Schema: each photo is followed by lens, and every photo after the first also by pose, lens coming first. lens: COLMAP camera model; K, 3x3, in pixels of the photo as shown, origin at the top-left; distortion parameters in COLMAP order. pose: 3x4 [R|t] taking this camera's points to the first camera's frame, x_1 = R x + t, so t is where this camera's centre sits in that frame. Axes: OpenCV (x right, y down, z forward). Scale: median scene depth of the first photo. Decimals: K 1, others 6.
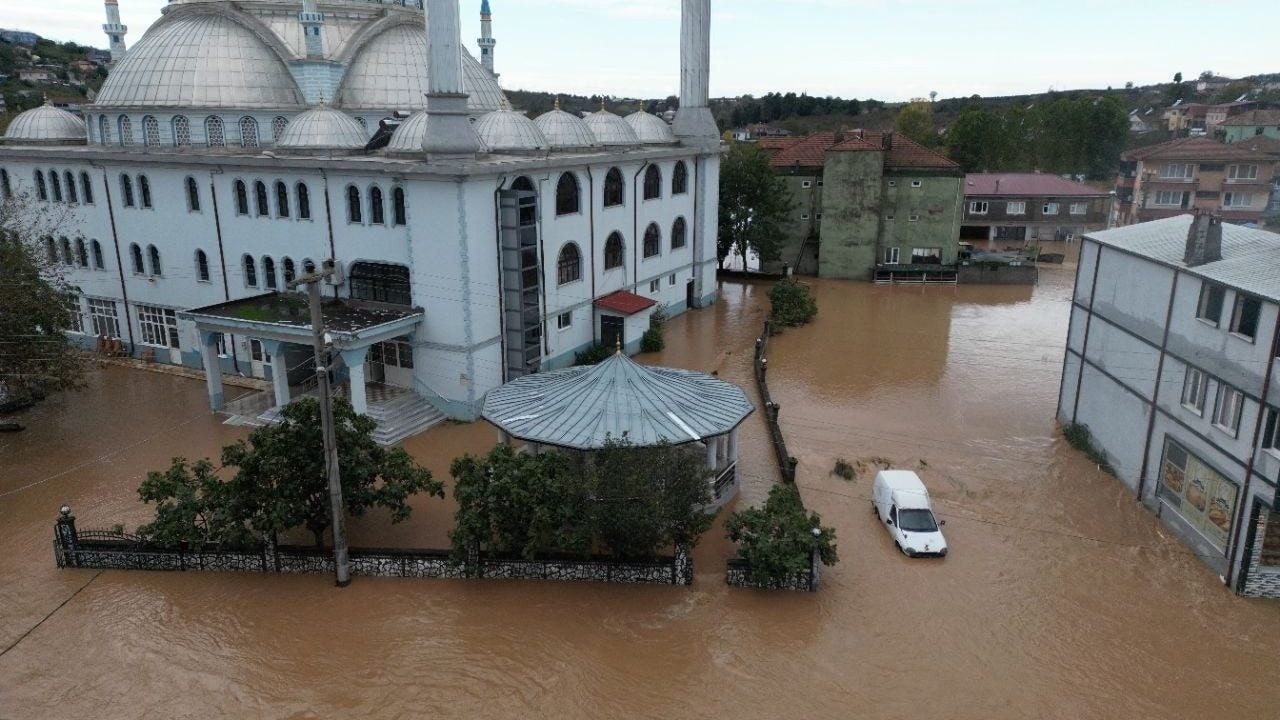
lens RADIAL K [[883.2, 0, 640.0], [0, 883.2, 360.0], [0, 0, 1]] dist [0.094881, -0.091626]
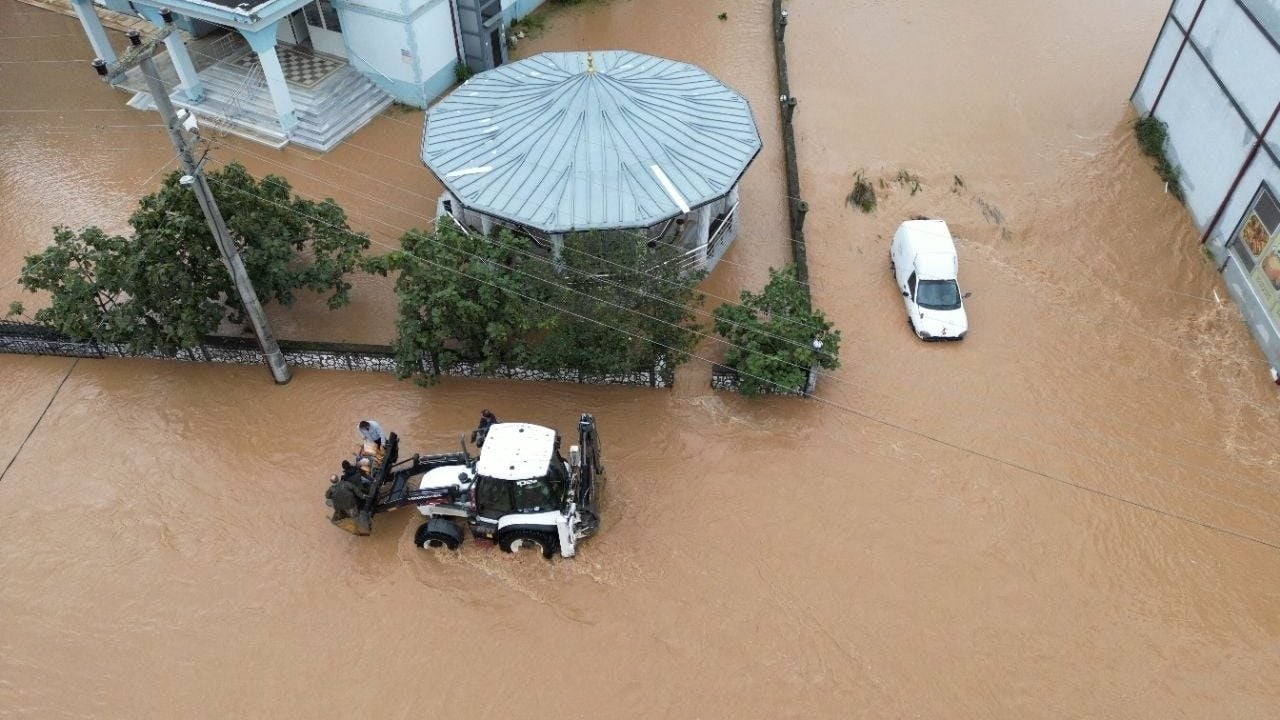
lens RADIAL K [[883.2, 0, 640.0], [0, 883.2, 360.0], [0, 0, 1]] dist [0.094881, -0.091626]
pose [[0.999948, 0.005147, -0.008810, 0.028712], [-0.000065, 0.866658, 0.498904, -0.190179], [0.010203, -0.498877, 0.866613, 0.210816]]
